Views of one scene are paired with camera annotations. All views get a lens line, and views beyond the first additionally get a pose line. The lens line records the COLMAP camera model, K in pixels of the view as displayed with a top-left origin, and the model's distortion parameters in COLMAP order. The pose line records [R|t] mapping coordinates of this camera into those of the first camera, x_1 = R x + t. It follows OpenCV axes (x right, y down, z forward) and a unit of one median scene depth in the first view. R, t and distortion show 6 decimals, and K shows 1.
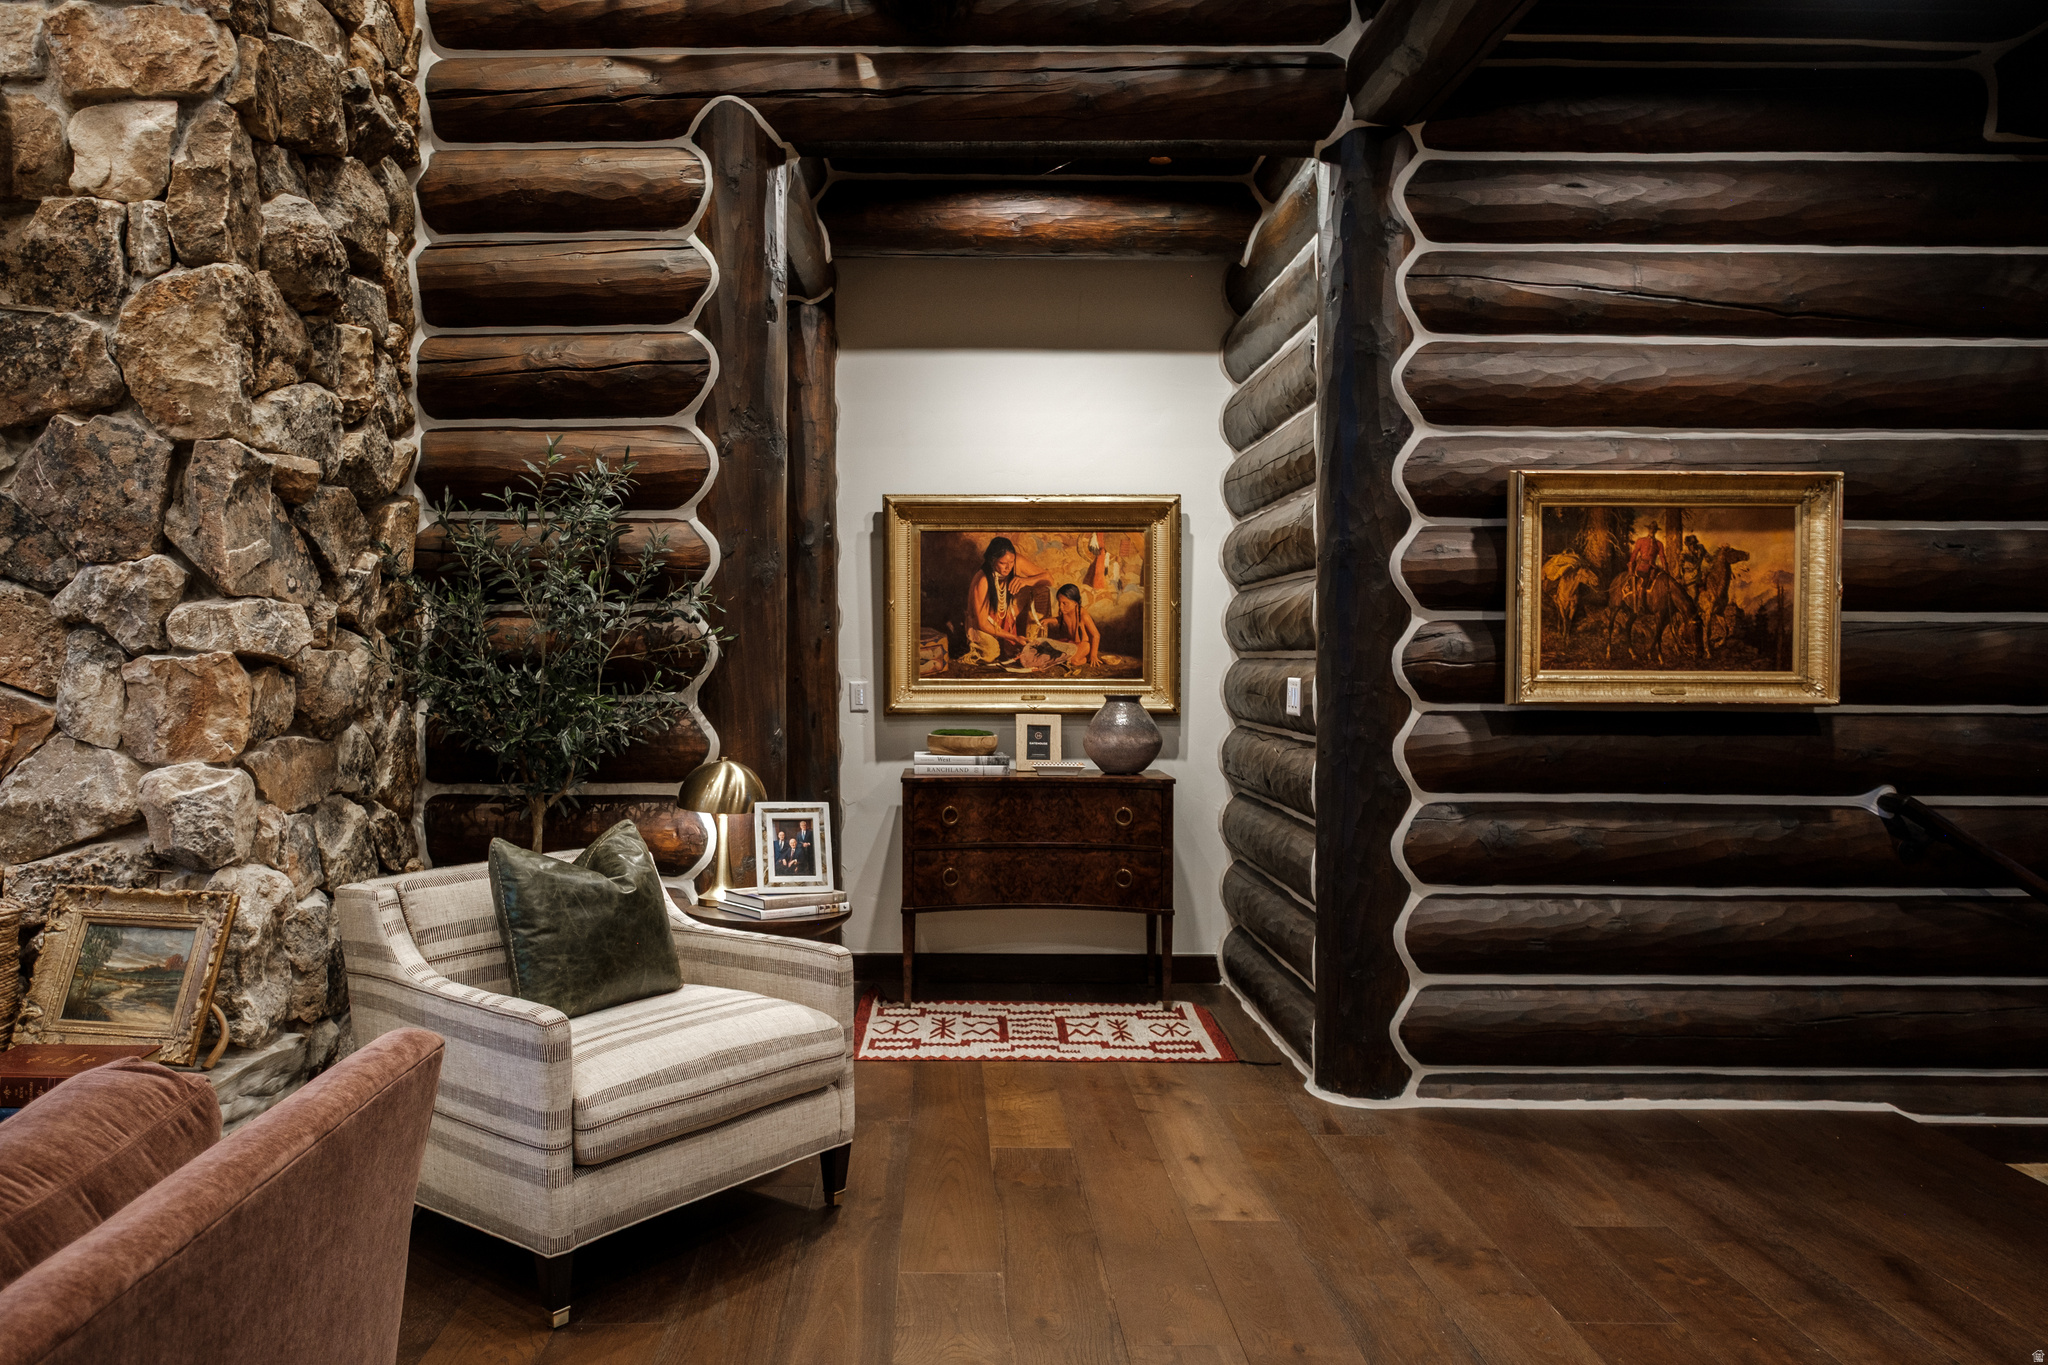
lens RADIAL K [[1355.5, 0, 1024.0], [0, 1355.5, 682.5], [0, 0, 1]] dist [0.003841, 0.001456]
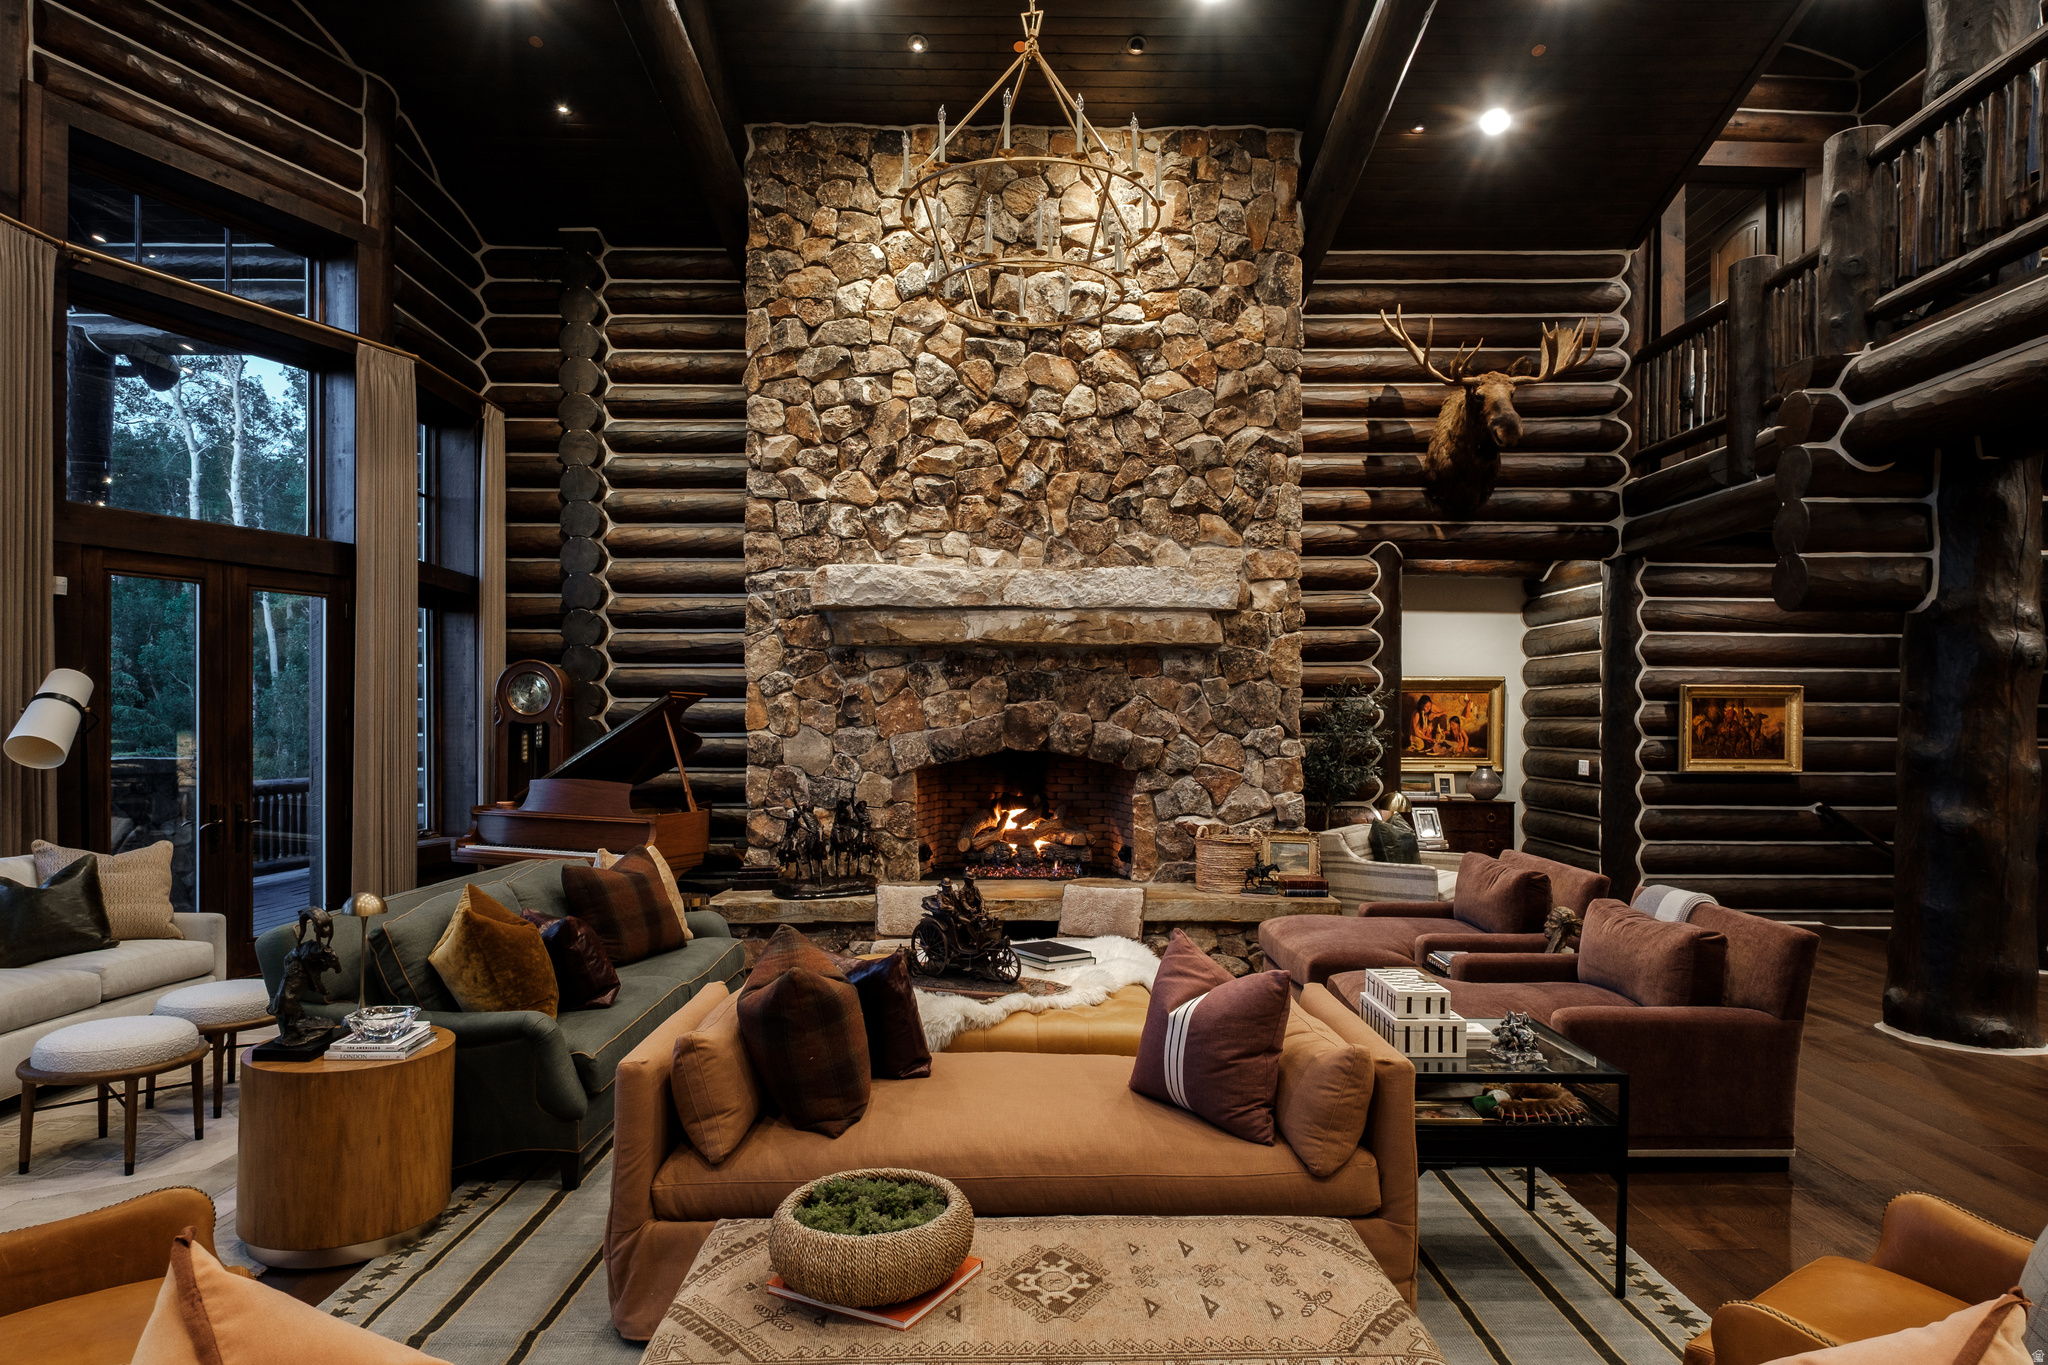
lens RADIAL K [[1196.1, 0, 1035.6], [0, 1196.1, 724.7], [0, 0, 1]] dist [0.001767, 0.002328]
pose [[0.999761, 0.002056, 0.021778, -0.958098], [-0.001894, 0.999970, -0.007454, -0.056440], [-0.021793, 0.007411, 0.999735, -1.323356]]
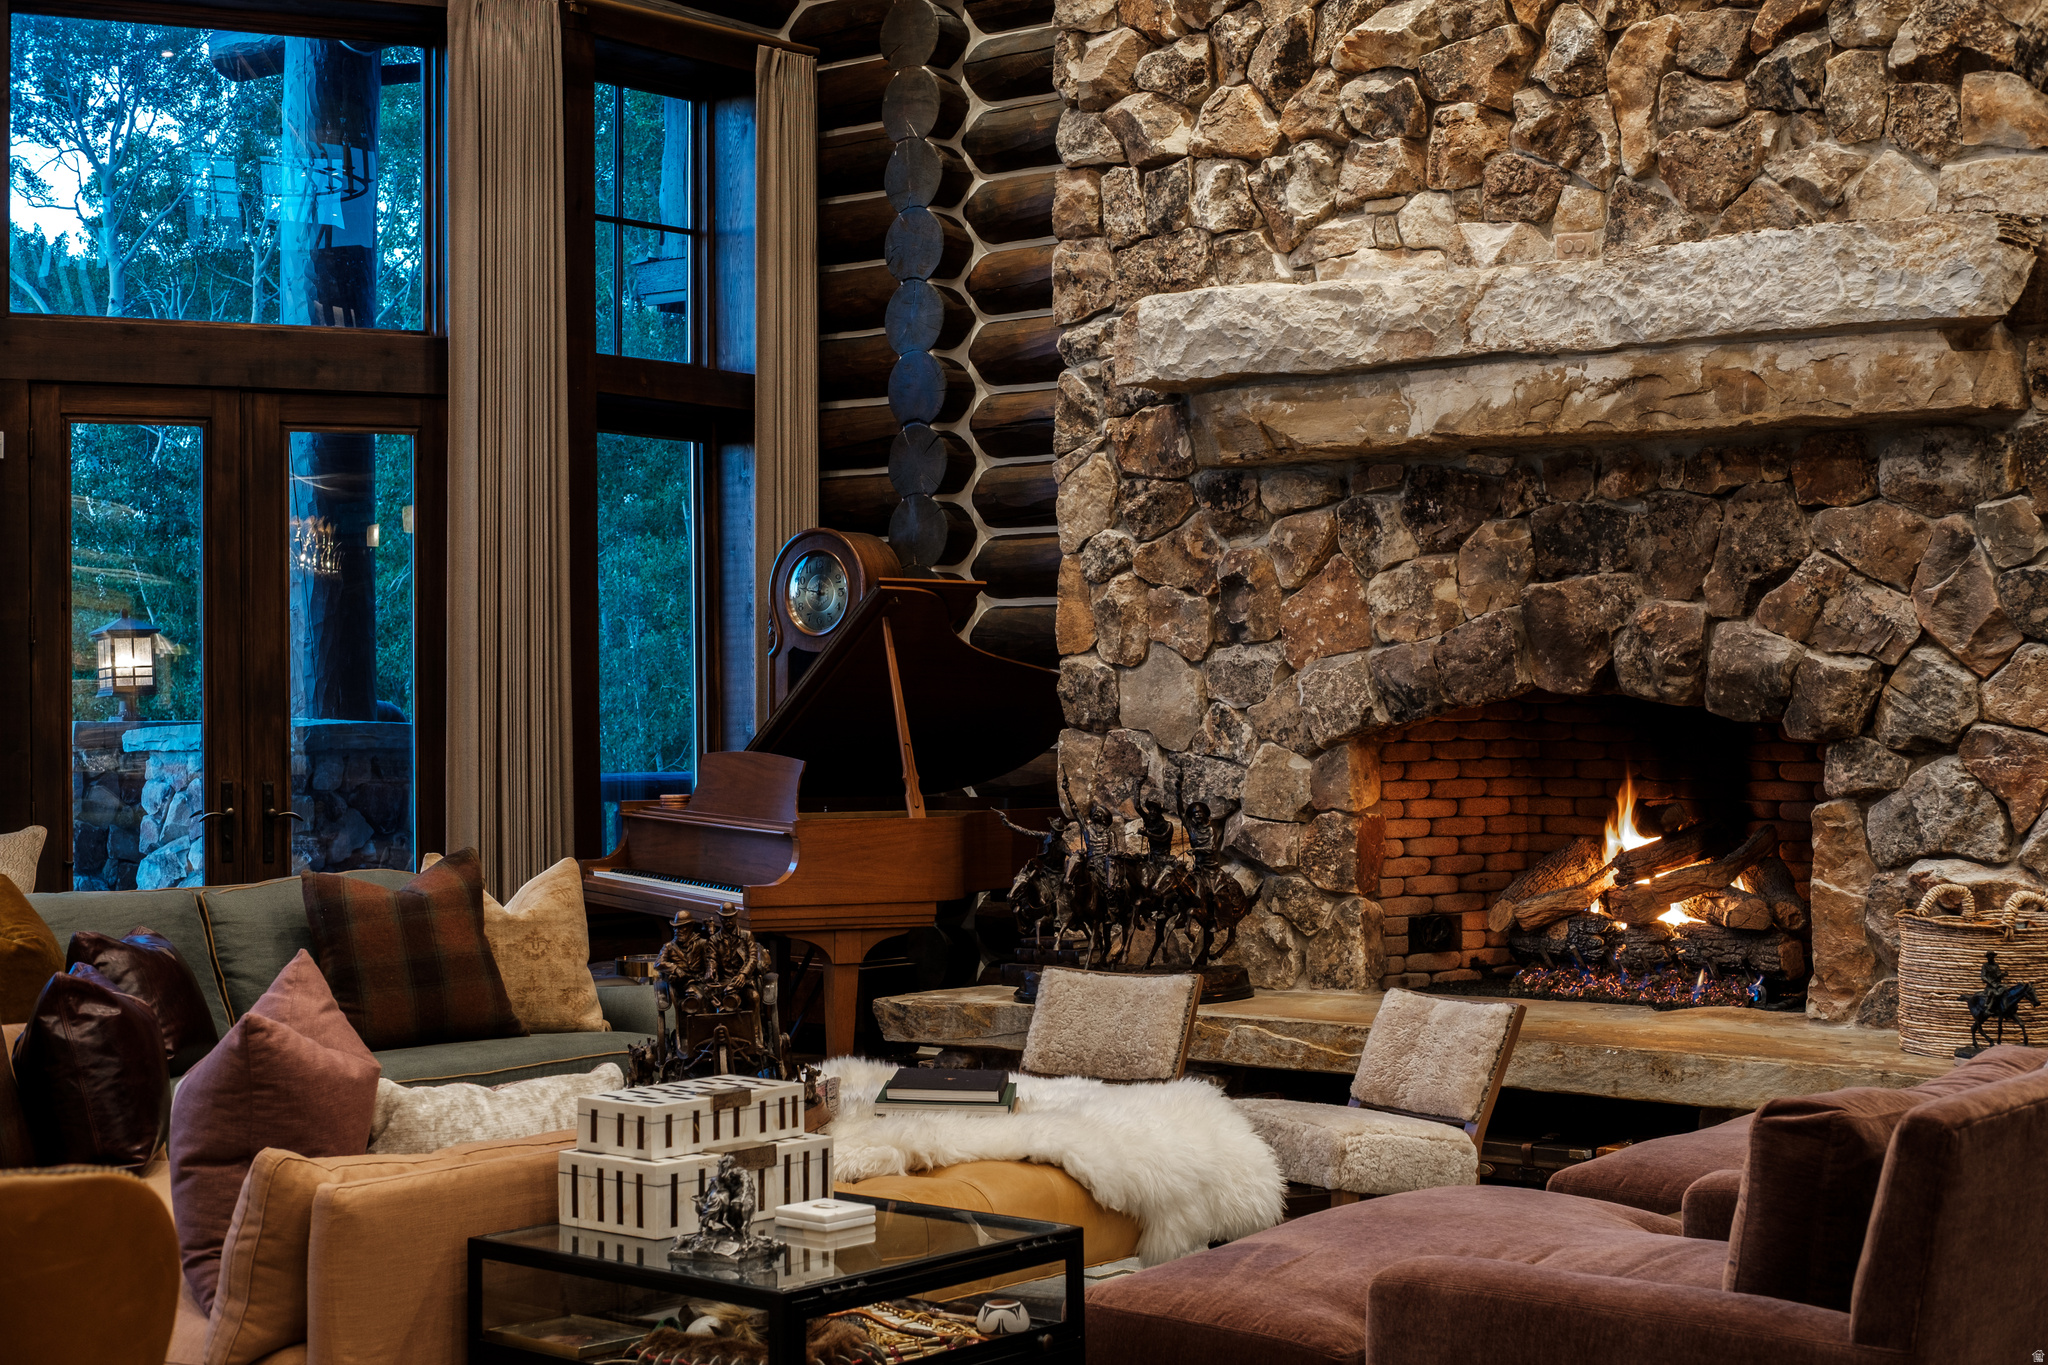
lens RADIAL K [[3049.7, 0, 1024.0], [0, 3049.7, 682.5], [0, 0, 1]] dist [-0.035213, 0.007297]
pose [[0.776495, -0.007900, -0.630074, 0.169226], [0.000280, 0.999926, -0.012191, -0.007421], [0.630124, 0.009290, 0.776439, -1.222571]]
